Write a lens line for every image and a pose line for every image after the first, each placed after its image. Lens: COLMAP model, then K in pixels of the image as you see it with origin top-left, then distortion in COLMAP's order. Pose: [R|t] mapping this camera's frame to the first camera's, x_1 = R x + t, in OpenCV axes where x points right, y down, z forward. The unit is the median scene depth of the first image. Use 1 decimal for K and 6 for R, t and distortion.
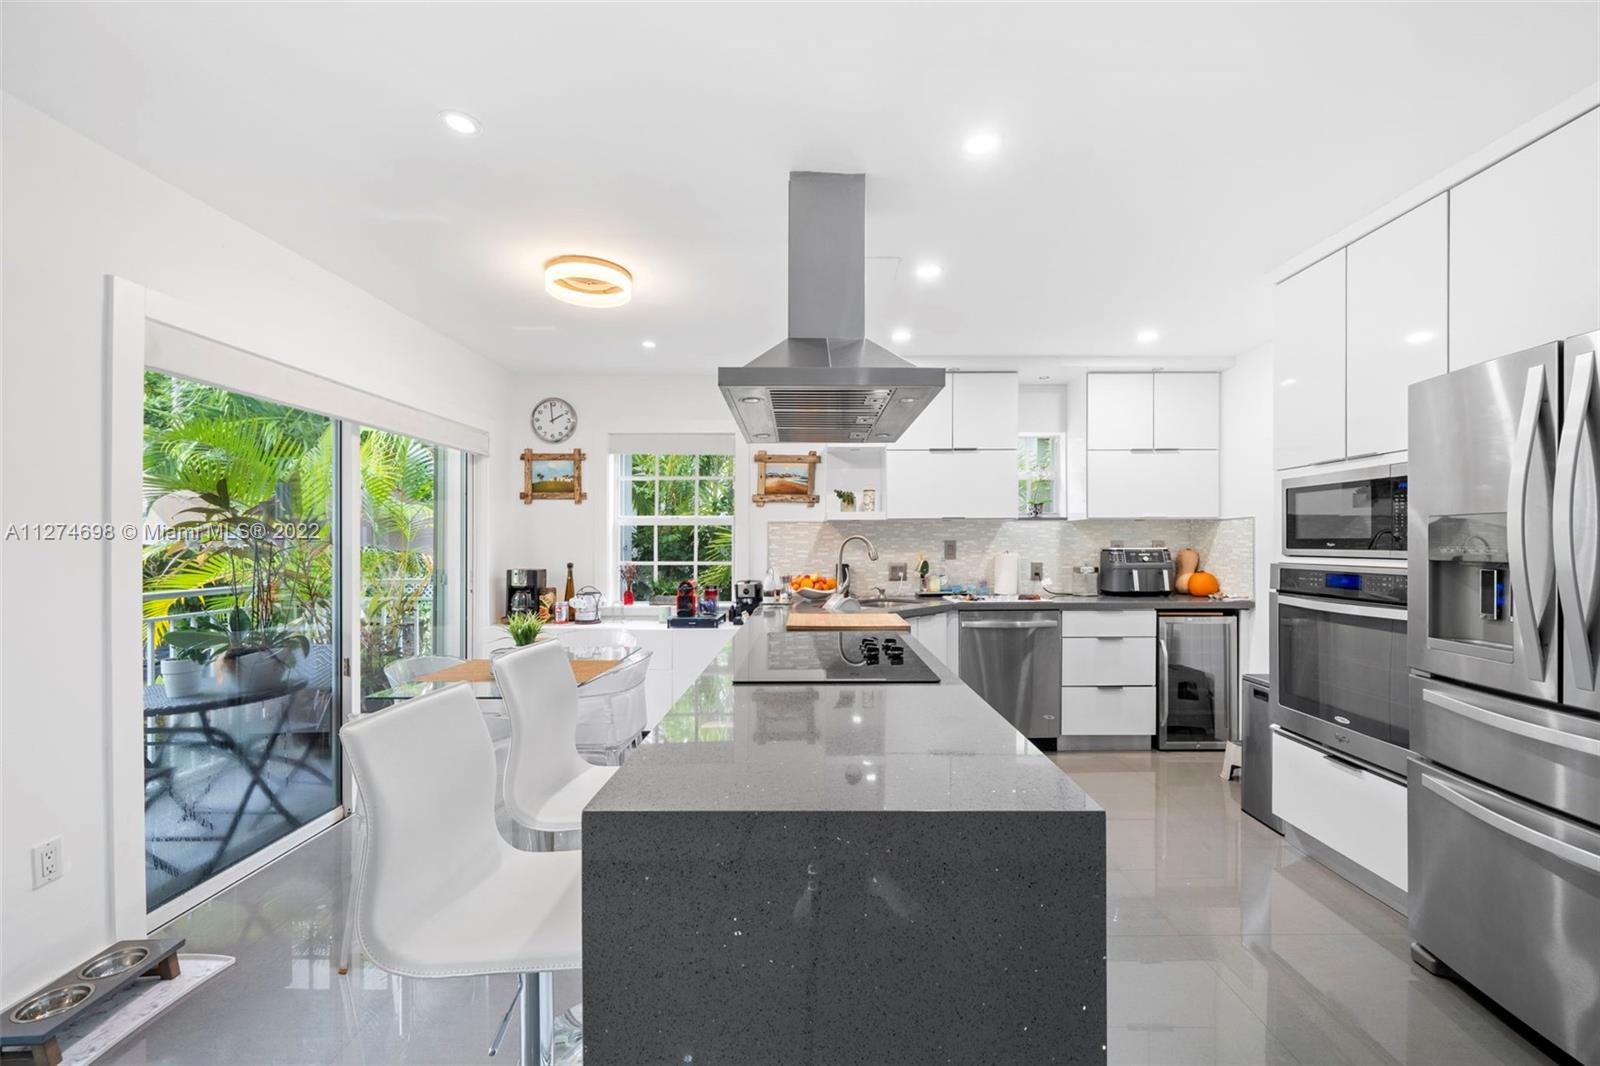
lens RADIAL K [[668.1, 0, 800.0], [0, 668.1, 533.0], [0, 0, 1]] dist [0.000140, -0.000040]
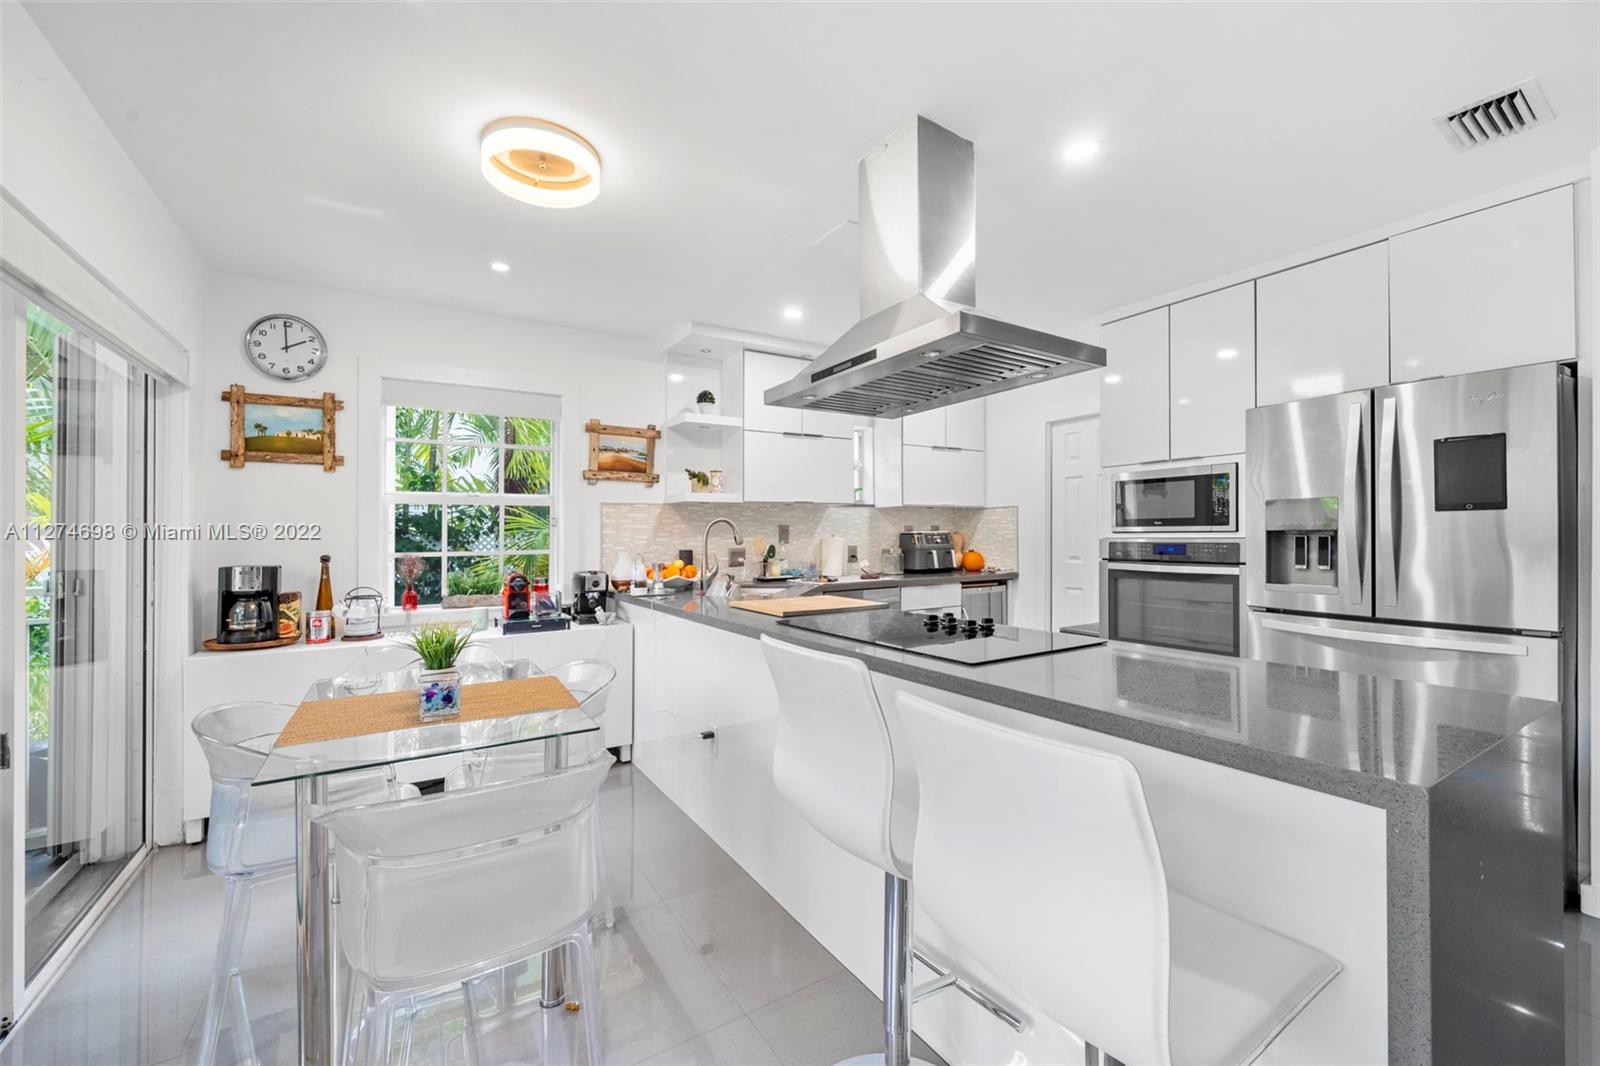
lens RADIAL K [[668.1, 0, 800.0], [0, 668.1, 533.0], [0, 0, 1]] dist [0.000140, -0.000040]
pose [[0.839108, -0.003504, 0.543953, -0.307443], [-0.001406, 0.999962, 0.008610, 0.014723], [-0.543963, -0.007989, 0.839071, 0.142553]]
